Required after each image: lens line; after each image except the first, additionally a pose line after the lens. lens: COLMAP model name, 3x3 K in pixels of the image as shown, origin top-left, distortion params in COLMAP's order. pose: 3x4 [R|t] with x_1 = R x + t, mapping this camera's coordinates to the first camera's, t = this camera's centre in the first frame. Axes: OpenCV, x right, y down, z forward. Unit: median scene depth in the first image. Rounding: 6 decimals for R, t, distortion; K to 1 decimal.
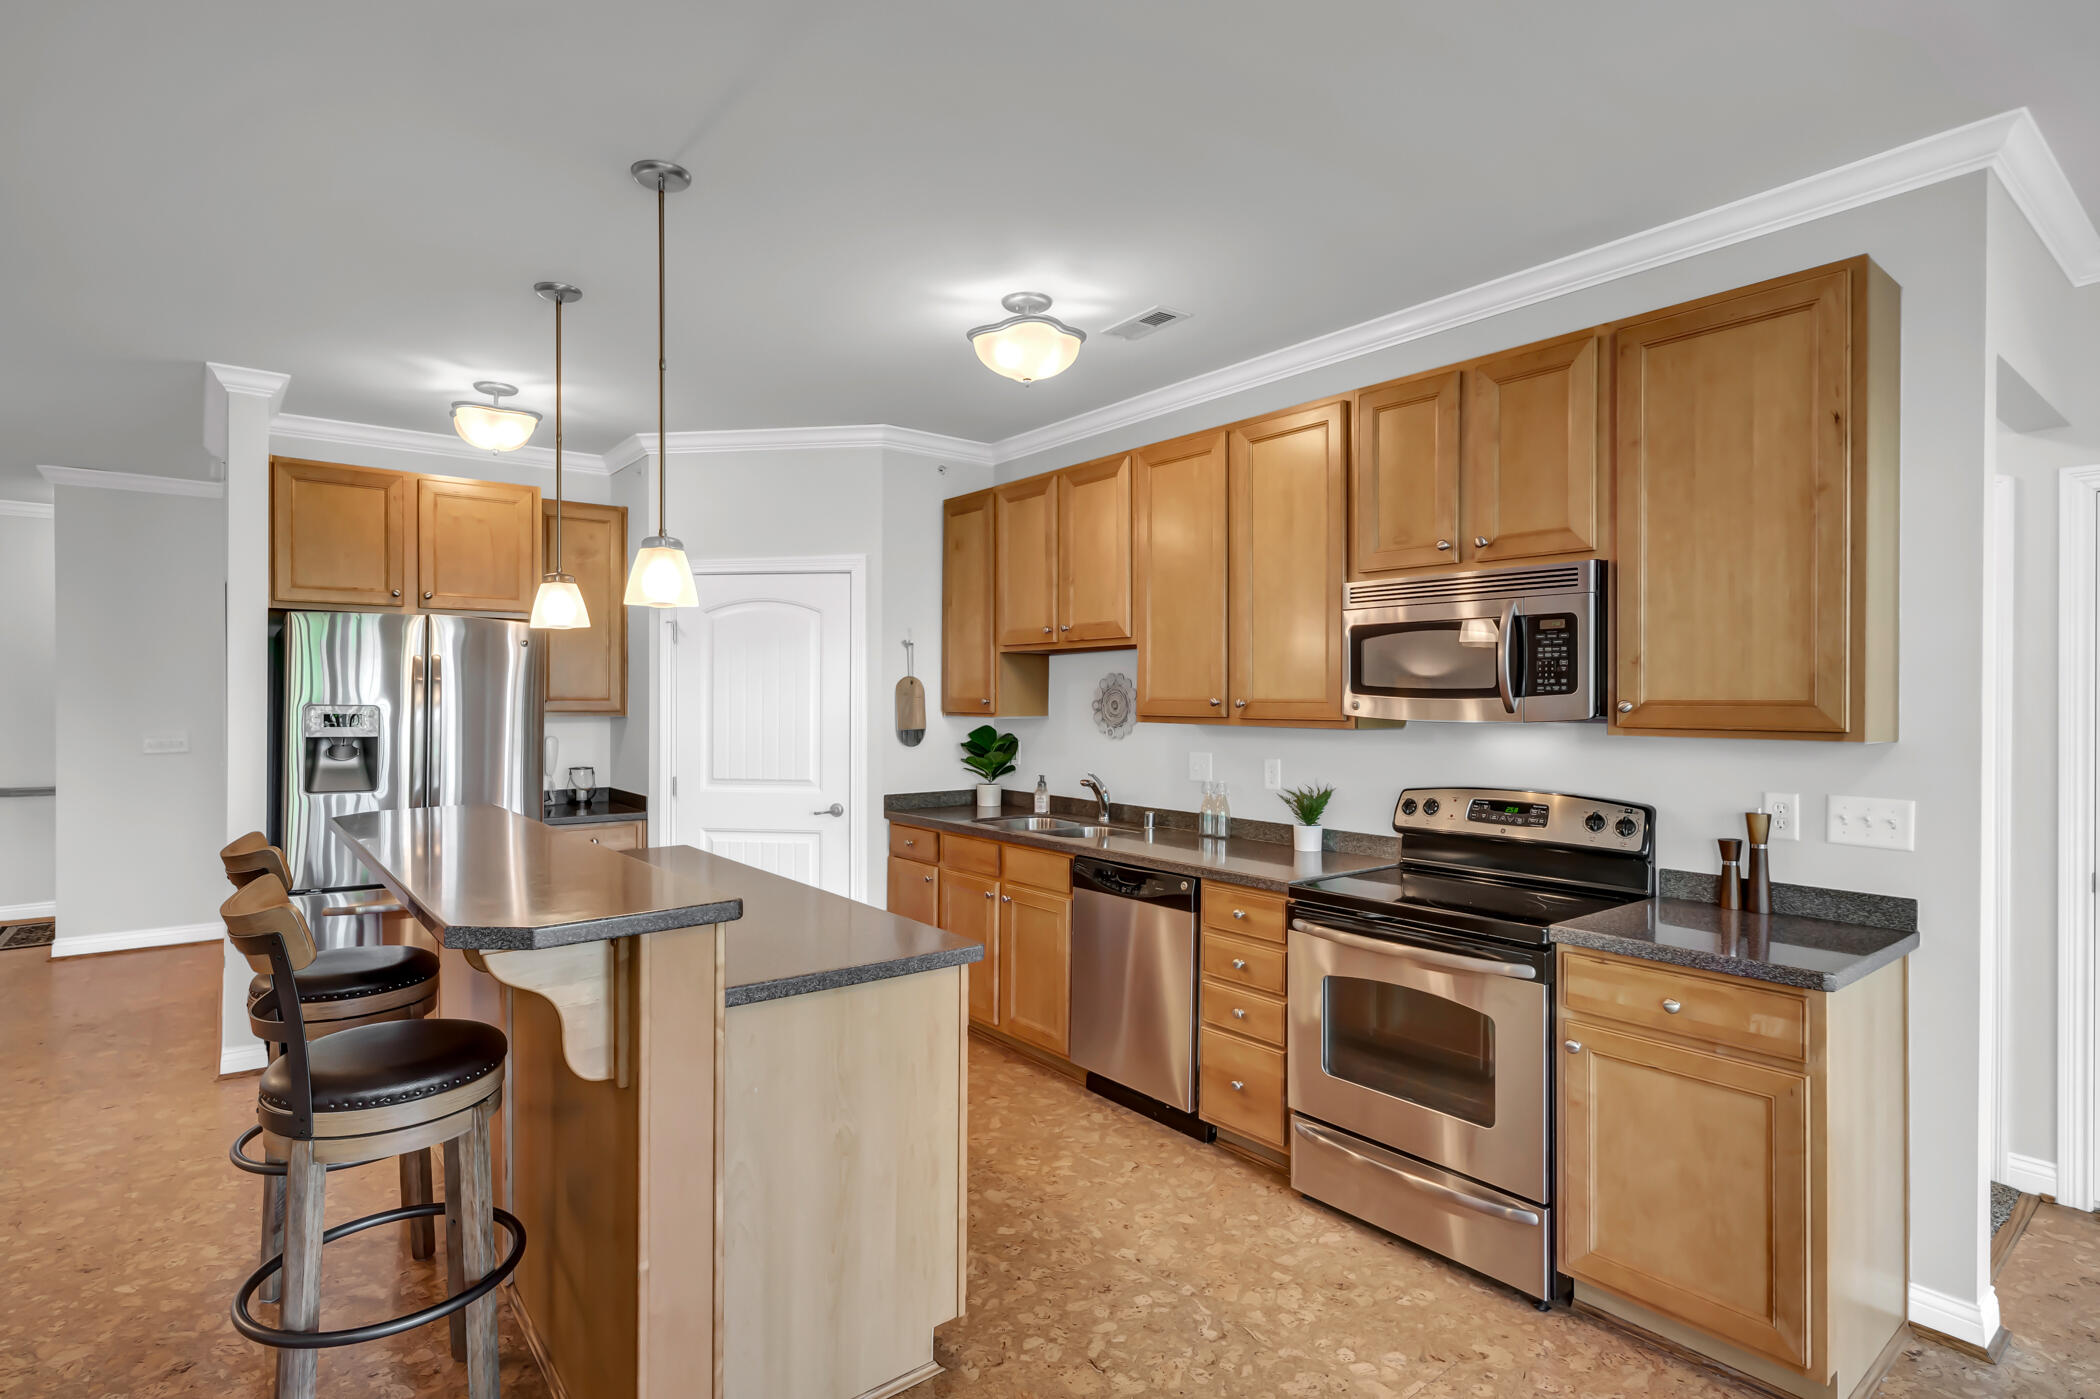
lens RADIAL K [[1039.3, 0, 1043.9], [0, 1039.3, 699.5], [0, 0, 1]] dist [0.001798, 0.000187]
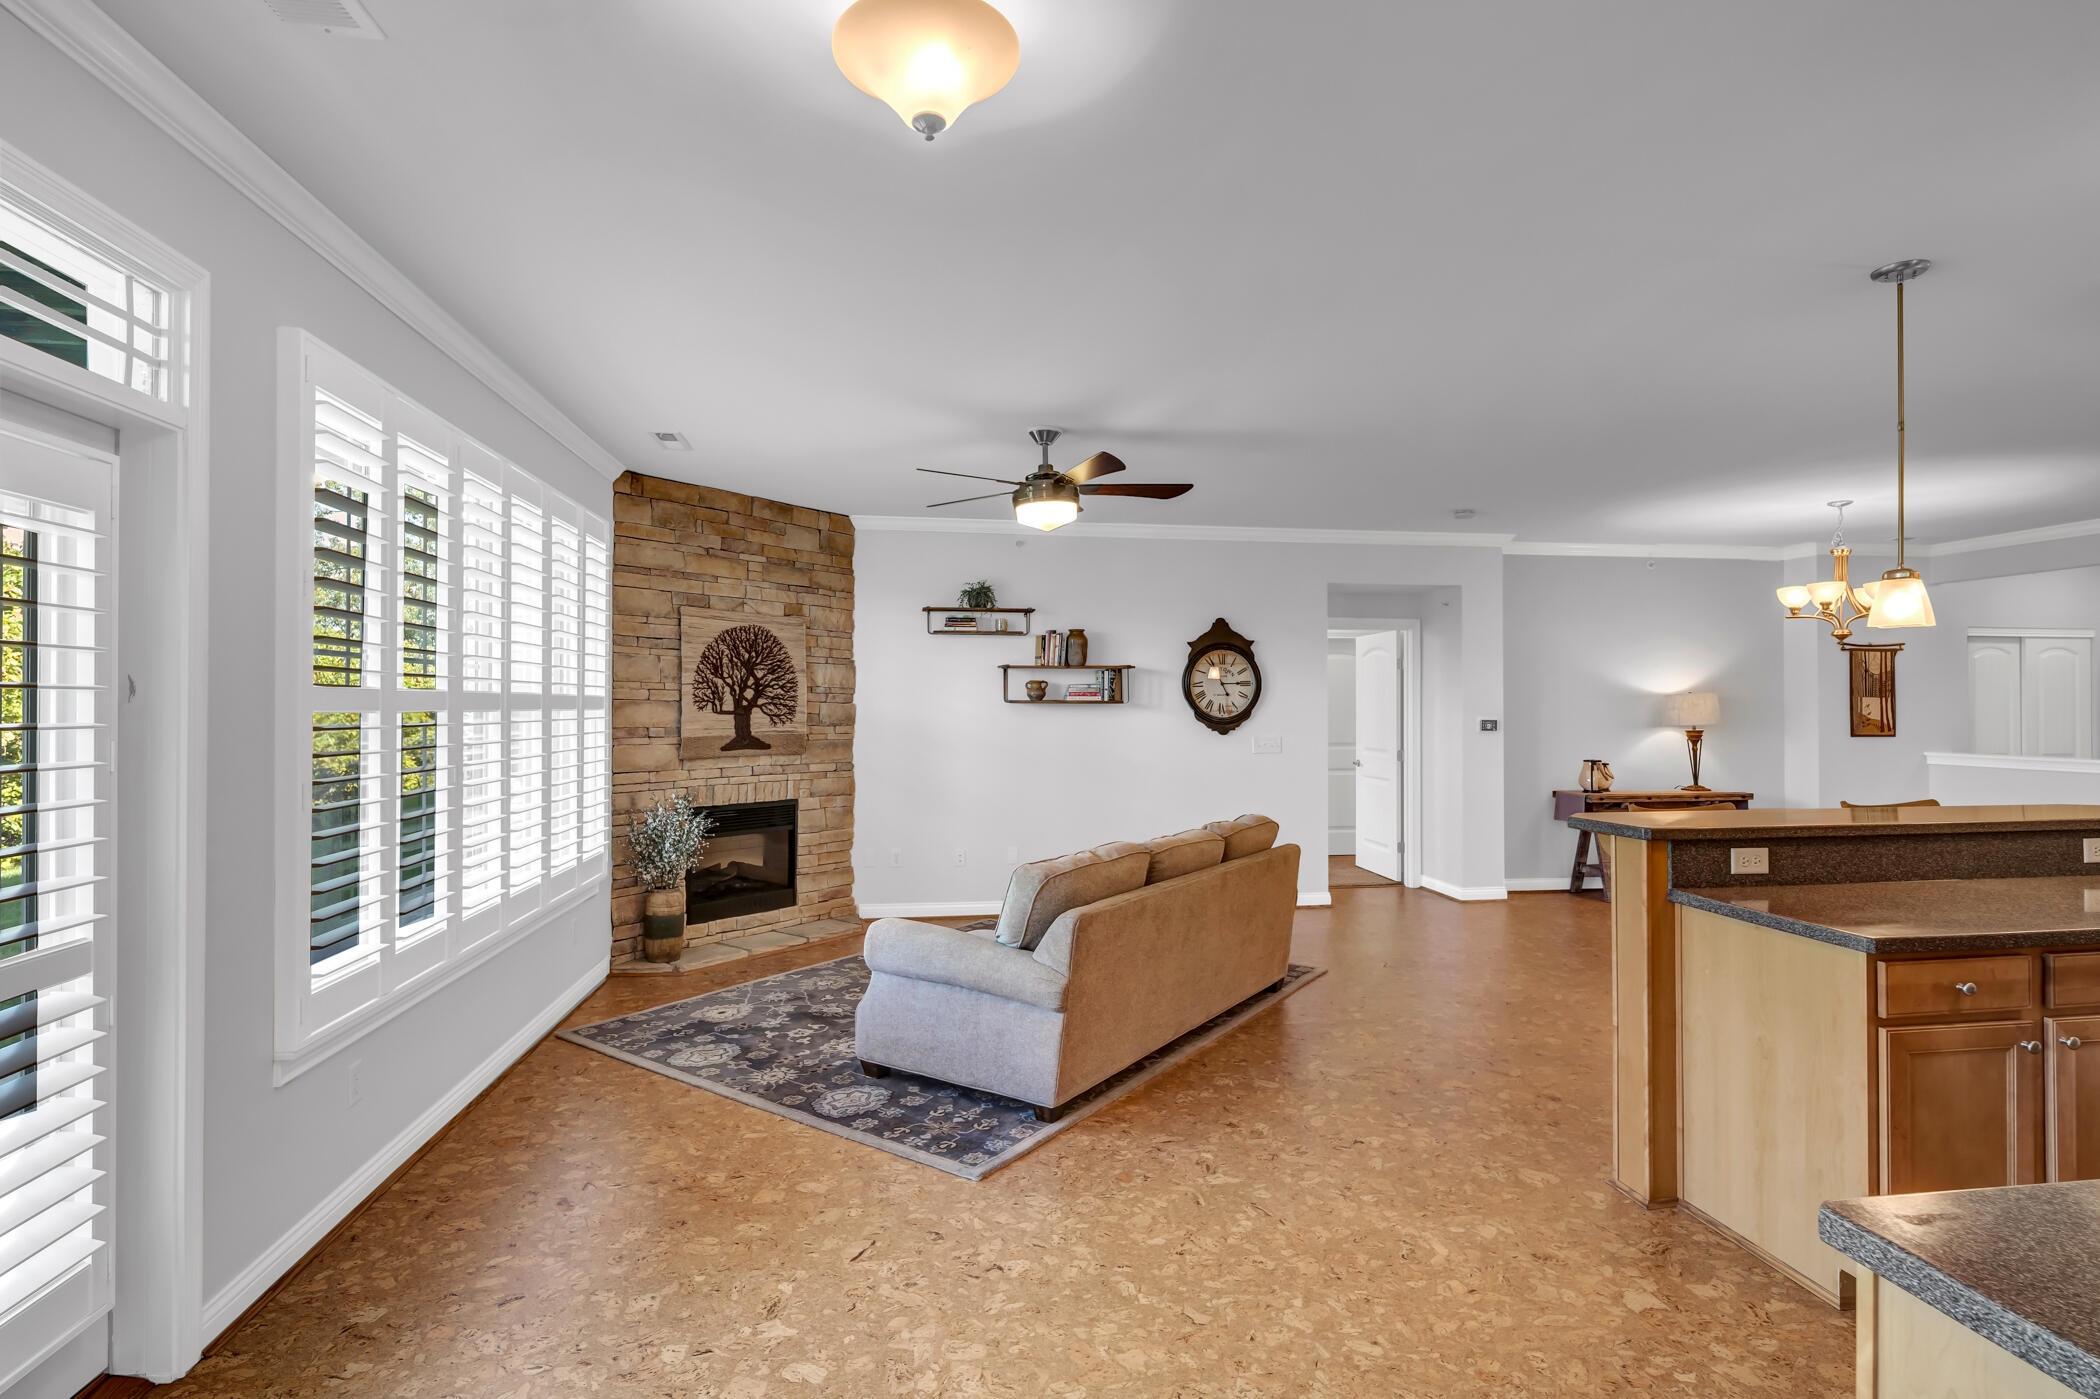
lens RADIAL K [[1040.5, 0, 1047.6], [0, 1040.5, 700.4], [0, 0, 1]] dist [0.004639, -0.000205]
pose [[-0.507521, -0.005859, -0.861620, 0.888525], [-0.002254, 0.999982, -0.005472, 0.002938], [0.861637, -0.000835, -0.507525, 0.575731]]
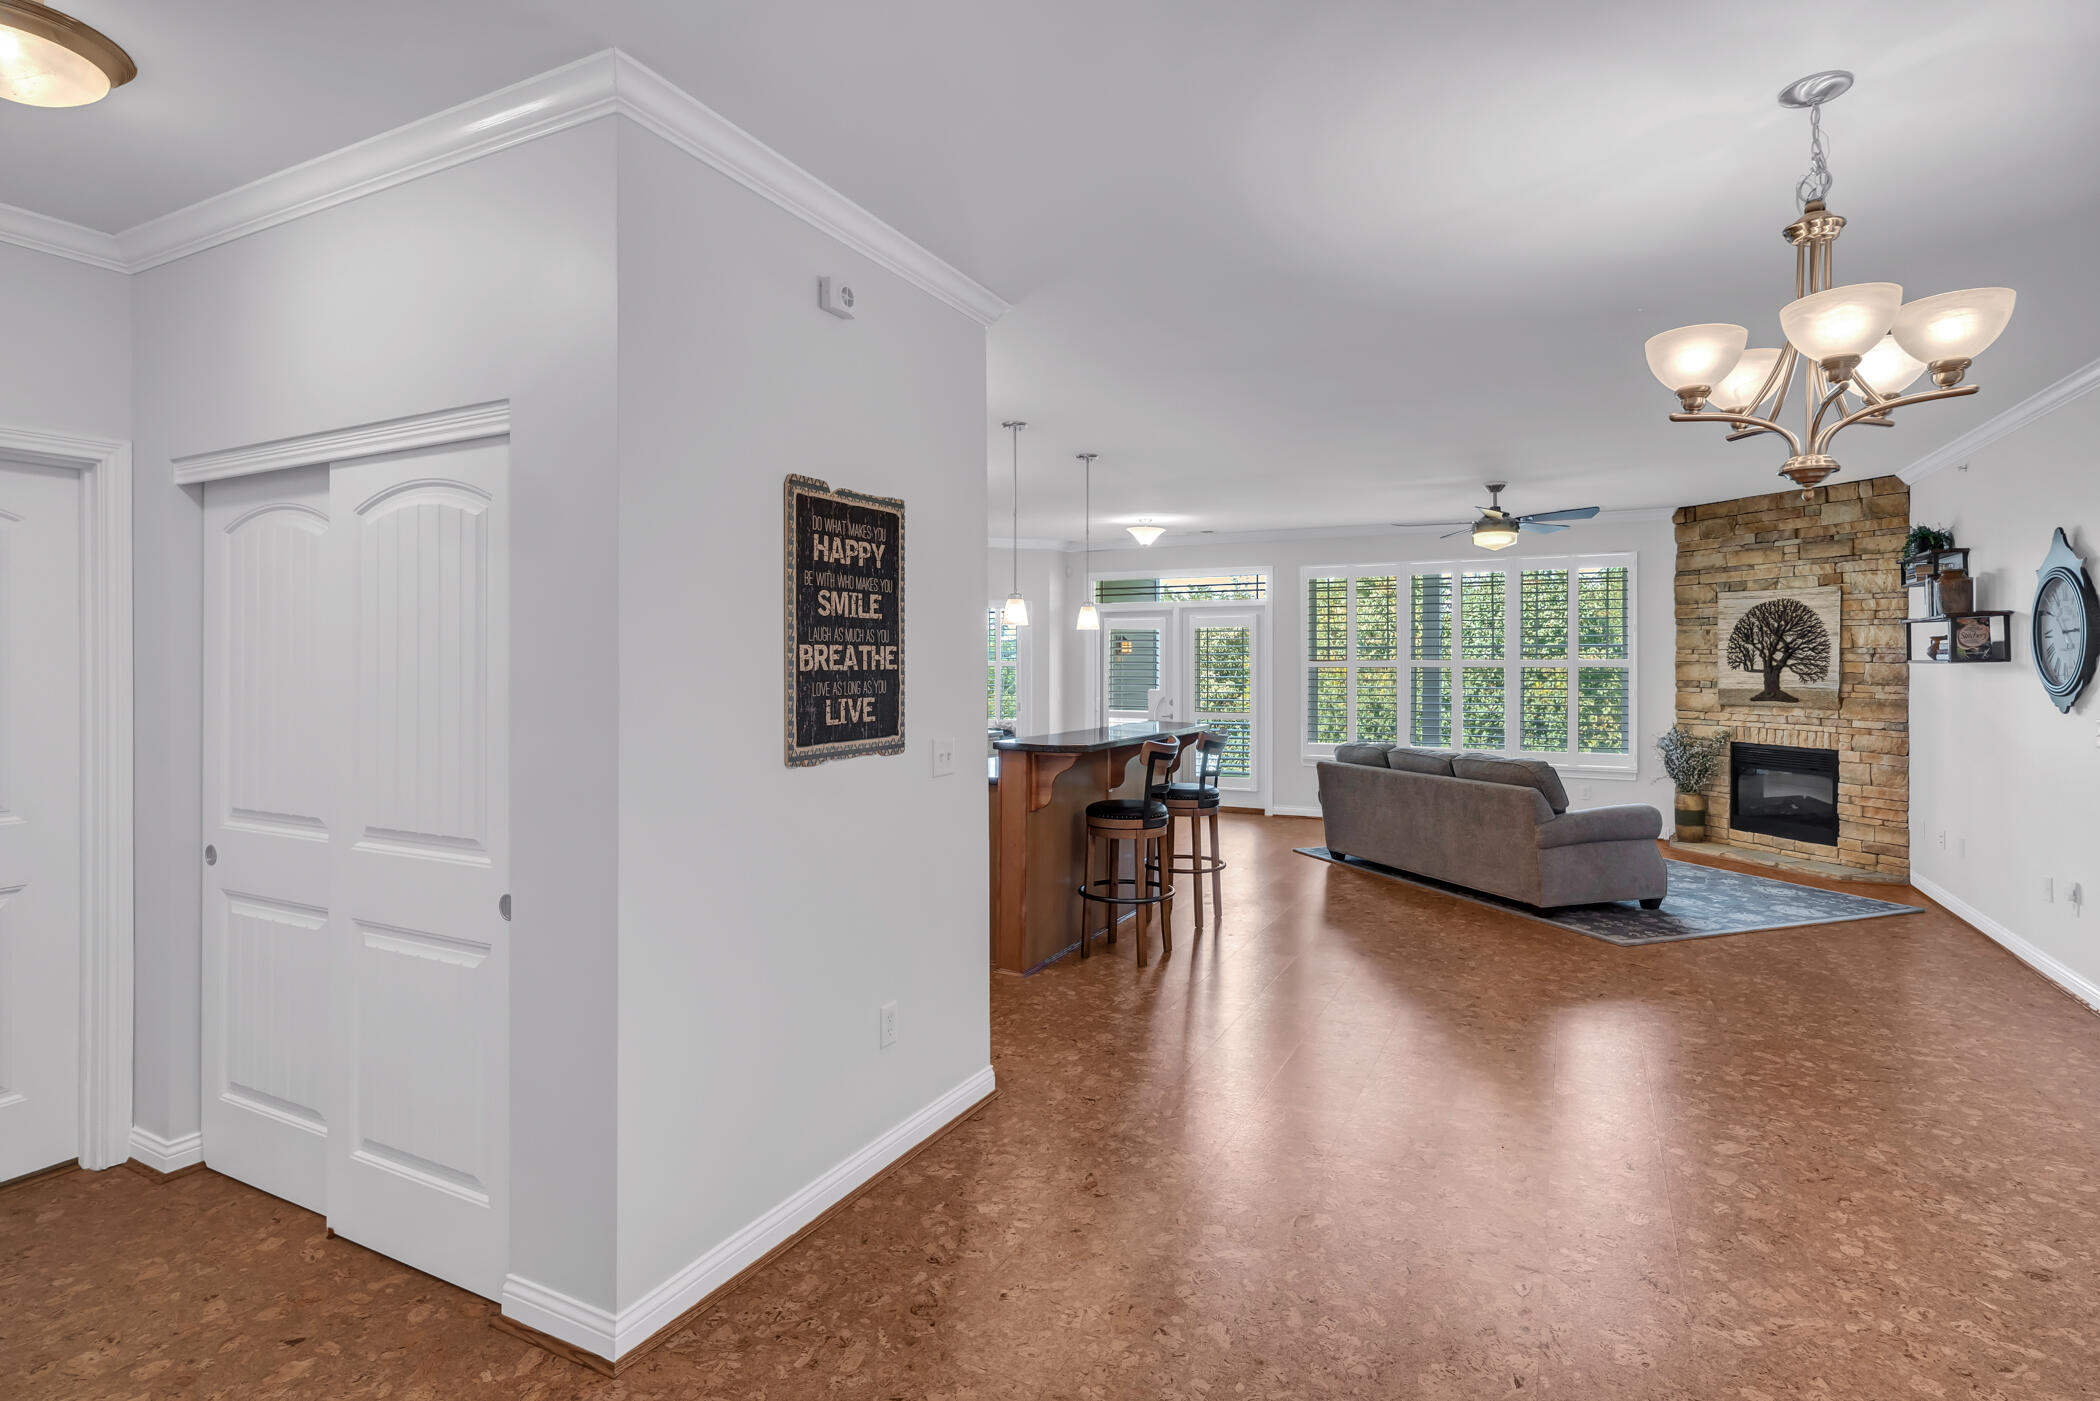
lens RADIAL K [[1040.7, 0, 1046.4], [0, 1040.7, 664.8], [0, 0, 1]] dist [0.006189, -0.001235]
pose [[-0.413499, -0.000647, 0.910504, -1.962883], [0.003536, 0.999991, 0.002317, -0.009693], [-0.910498, 0.004178, -0.413493, 1.602393]]
